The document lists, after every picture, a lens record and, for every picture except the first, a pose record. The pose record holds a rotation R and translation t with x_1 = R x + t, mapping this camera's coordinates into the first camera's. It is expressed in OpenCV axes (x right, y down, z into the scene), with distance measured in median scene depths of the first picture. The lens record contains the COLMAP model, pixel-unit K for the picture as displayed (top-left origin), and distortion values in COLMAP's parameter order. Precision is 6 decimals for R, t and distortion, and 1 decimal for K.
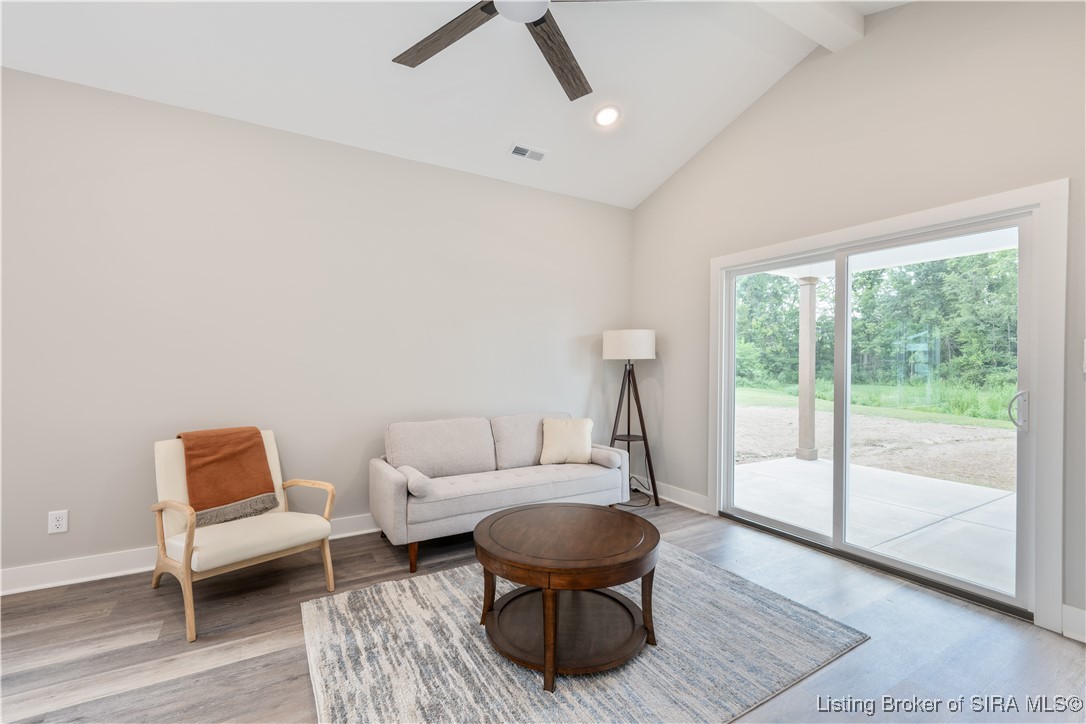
lens RADIAL K [[467.6, 0, 543.0], [0, 467.6, 362.0], [0, 0, 1]] dist [0.000368, 0.000517]
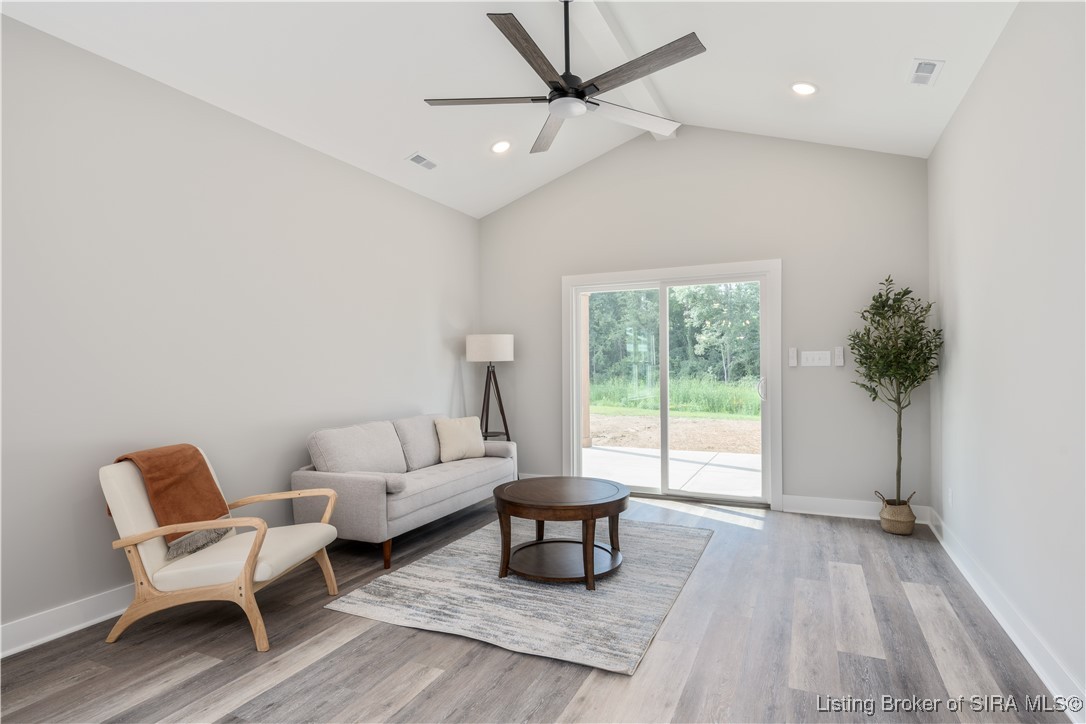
lens RADIAL K [[571.2, 0, 543.0], [0, 571.2, 362.0], [0, 0, 1]] dist [0.001541, 0.000636]
pose [[0.828026, -0.009991, 0.560600, -0.748496], [0.012422, 0.999923, -0.000528, -0.003358], [-0.560552, 0.007401, 0.828086, -0.263577]]
